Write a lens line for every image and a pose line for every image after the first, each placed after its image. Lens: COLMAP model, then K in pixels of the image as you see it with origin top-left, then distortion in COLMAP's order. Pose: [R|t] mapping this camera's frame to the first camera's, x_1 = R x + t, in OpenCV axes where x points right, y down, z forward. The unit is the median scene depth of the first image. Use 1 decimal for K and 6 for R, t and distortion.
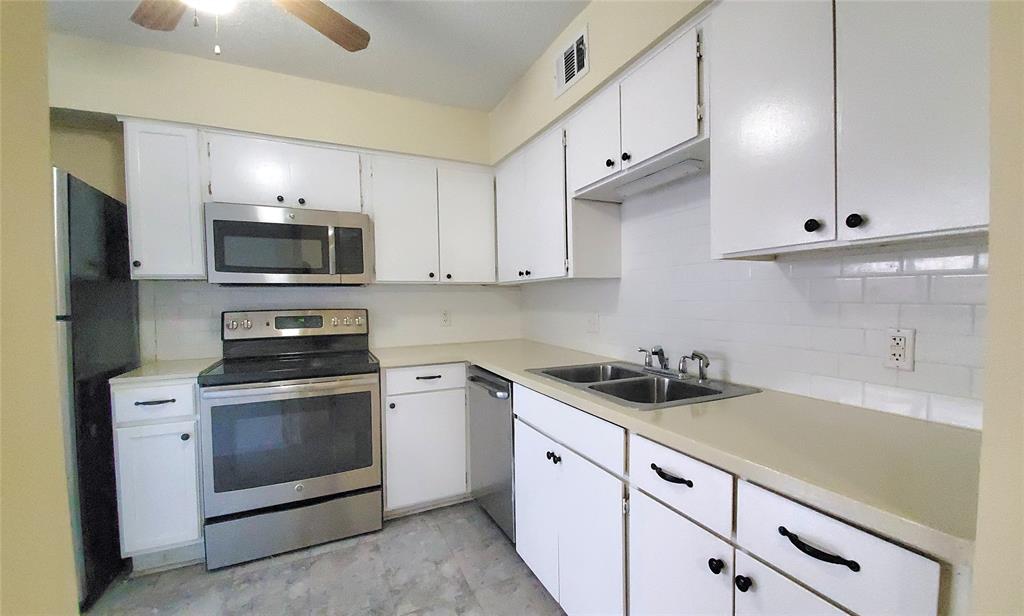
lens RADIAL K [[435.8, 0, 554.2], [0, 435.8, 311.9], [0, 0, 1]] dist [-0.010687, -0.003551]
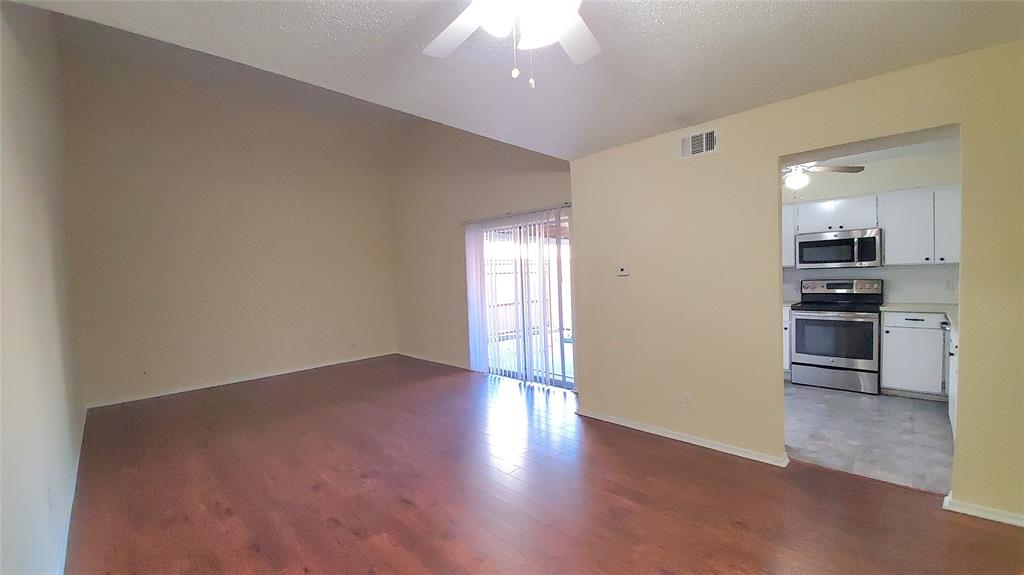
lens RADIAL K [[408.0, 0, 505.7], [0, 408.0, 293.5], [0, 0, 1]] dist [-0.004331, -0.007320]
pose [[0.280778, 0.041777, -0.958863, 0.918759], [-0.000503, 0.999058, 0.043381, -0.025880], [0.959773, -0.011699, 0.280534, -1.185562]]
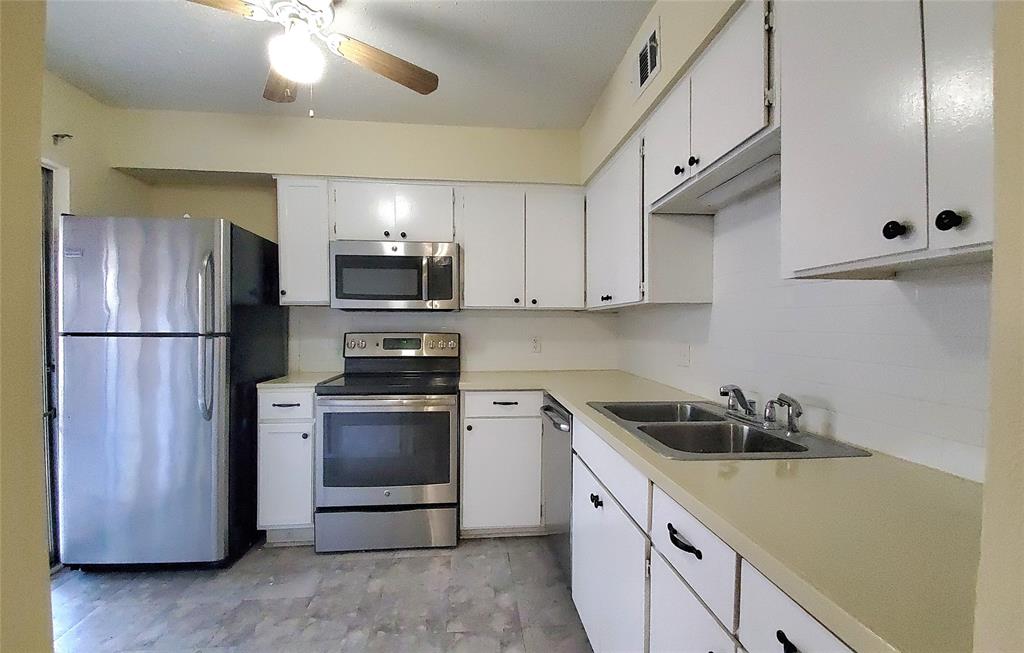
lens RADIAL K [[463.2, 0, 514.2], [0, 463.2, 330.1], [0, 0, 1]] dist [-0.011574, -0.004121]
pose [[0.922355, 0.019208, -0.385865, 0.156674], [-0.026735, 0.999542, -0.014151, -0.002217], [0.385417, 0.023368, 0.922447, 0.028601]]
